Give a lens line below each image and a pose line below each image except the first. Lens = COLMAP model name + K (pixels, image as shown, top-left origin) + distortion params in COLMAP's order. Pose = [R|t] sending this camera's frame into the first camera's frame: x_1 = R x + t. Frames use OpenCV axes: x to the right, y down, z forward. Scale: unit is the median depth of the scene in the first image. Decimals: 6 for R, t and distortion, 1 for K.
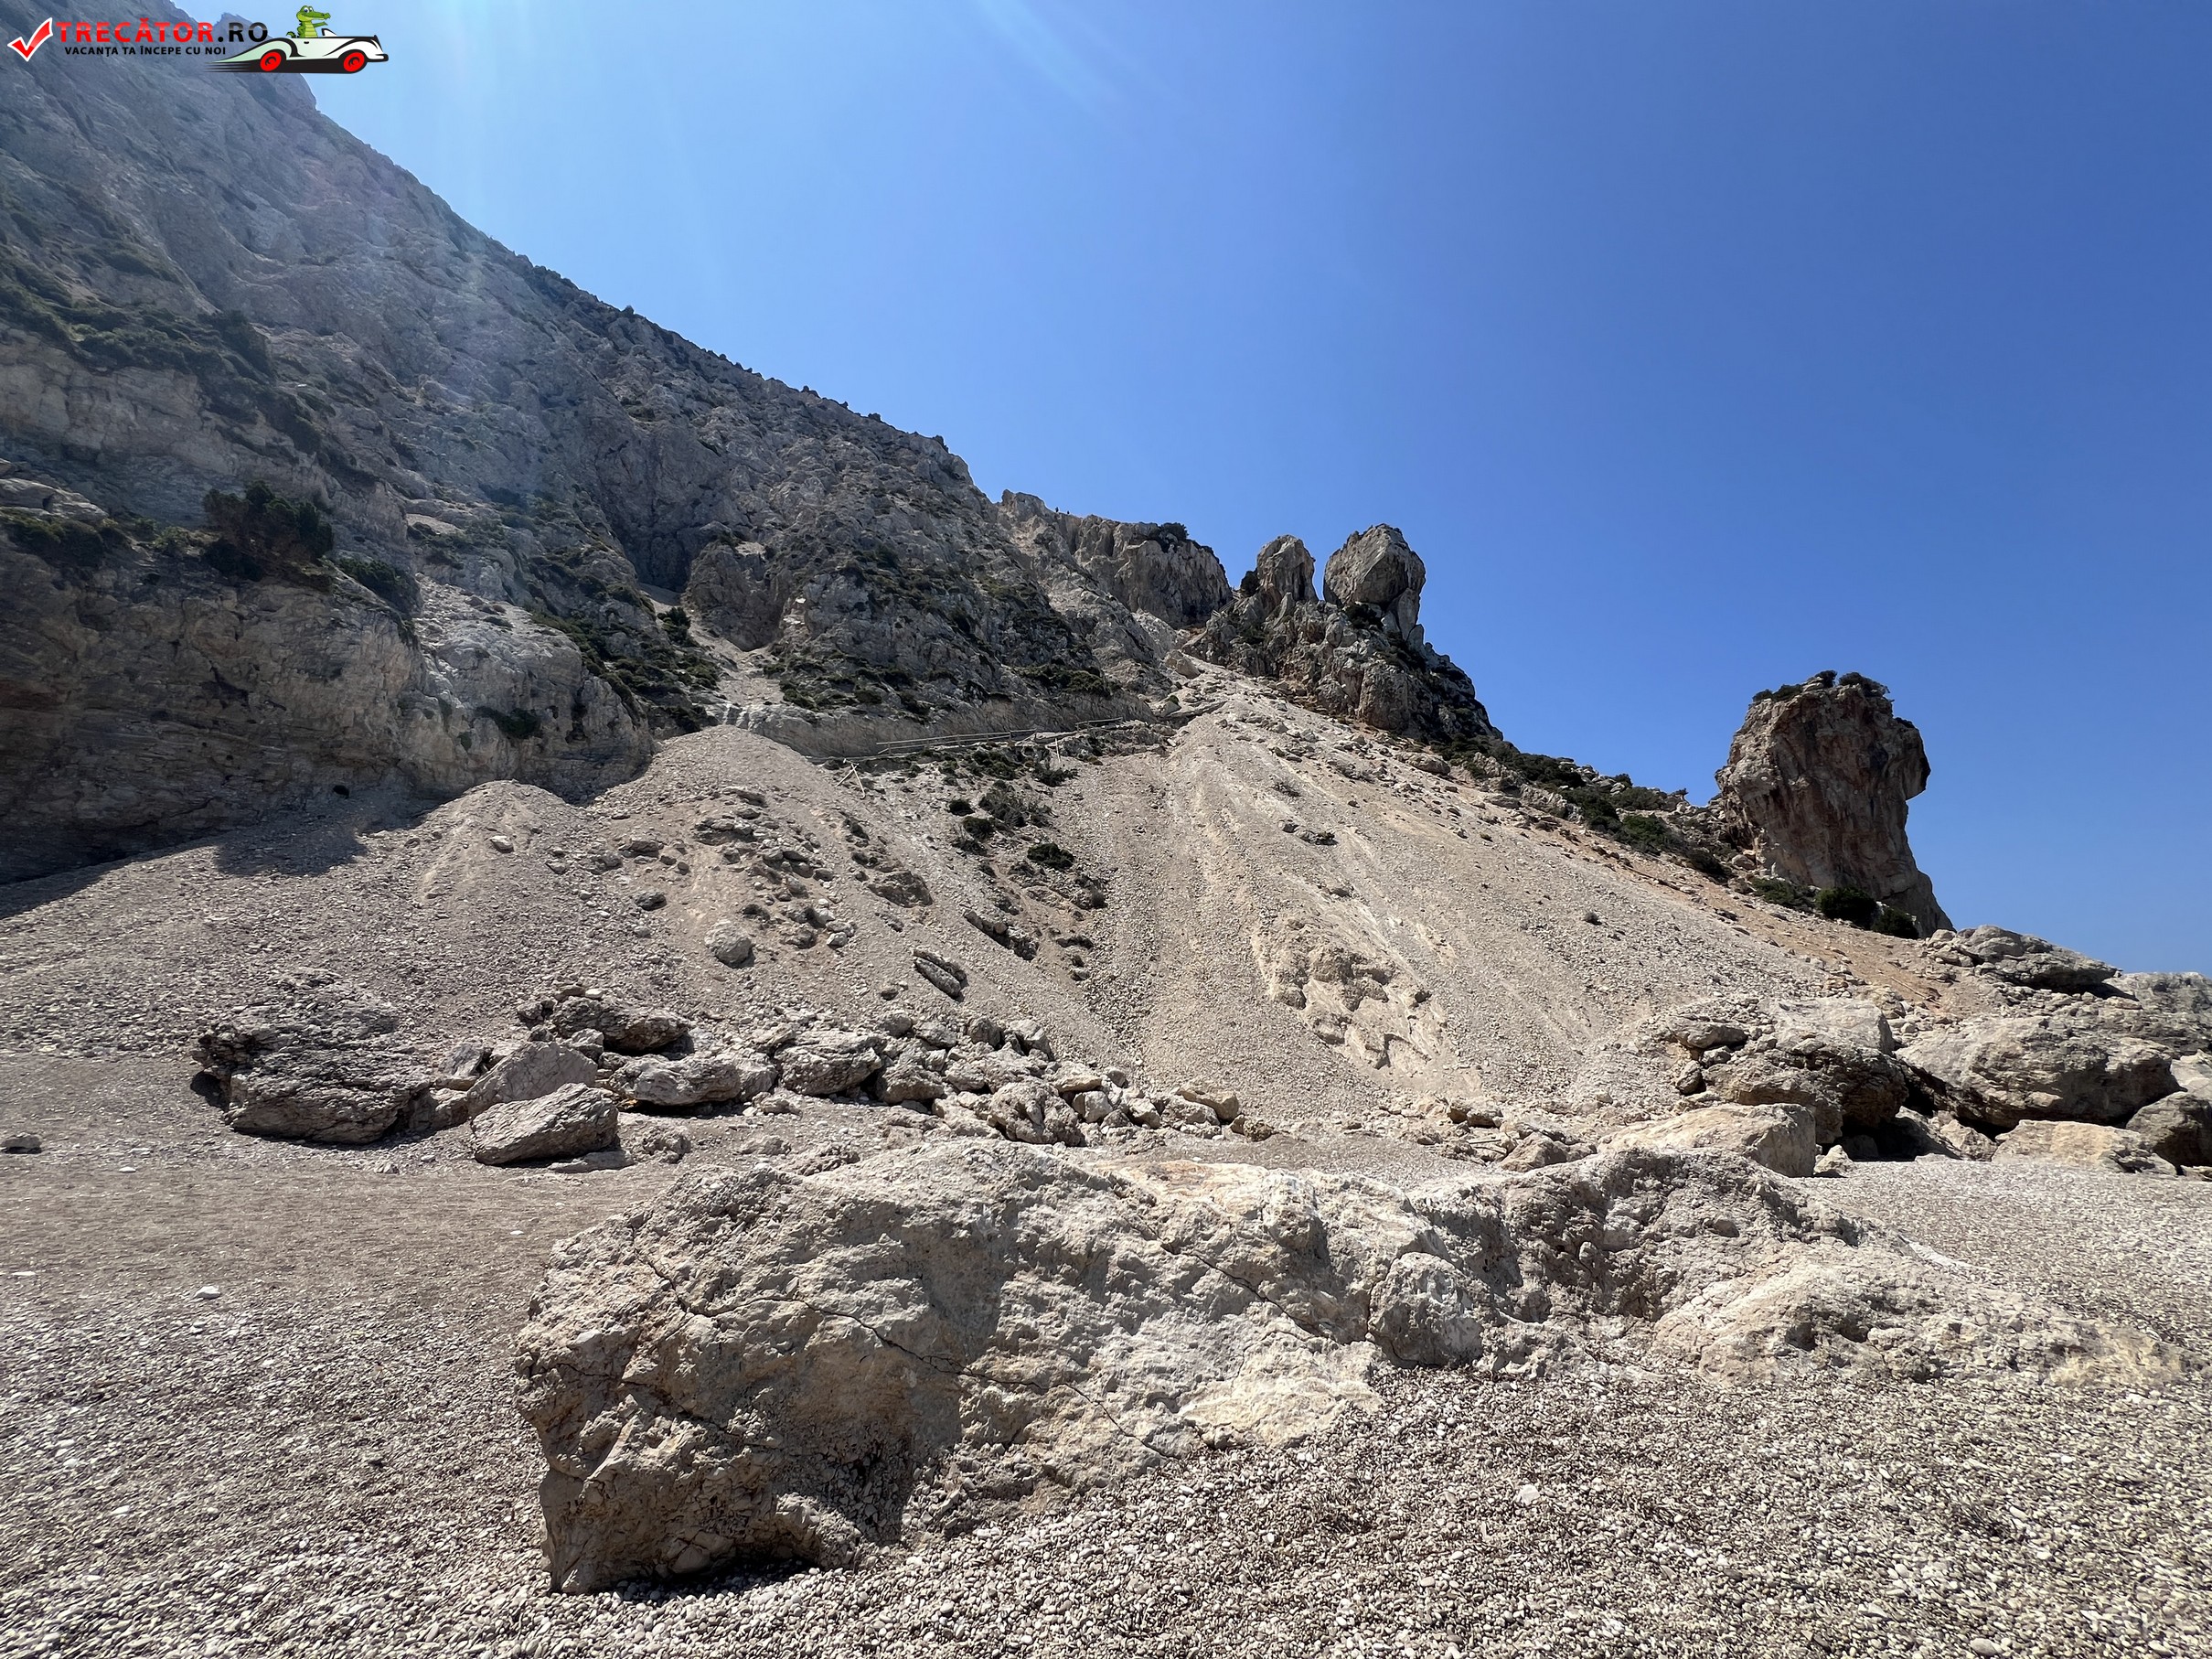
lens RADIAL K [[882.2, 0, 1105.7], [0, 882.2, 845.6], [0, 0, 1]] dist [-0.002748, 0.000794]
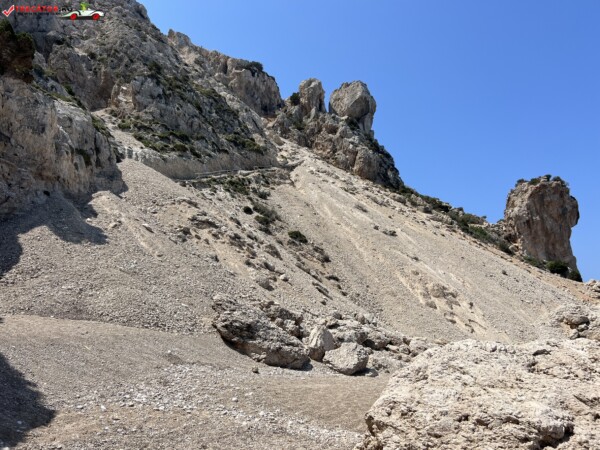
lens RADIAL K [[451.8, 0, 300.5], [0, 451.8, 227.7], [0, 0, 1]] dist [0.056182, -0.067375]
pose [[0.950910, 0.056533, 0.304260, -0.257736], [-0.061390, 0.998093, 0.006412, -0.011621], [-0.303318, -0.024775, 0.952567, -0.037096]]
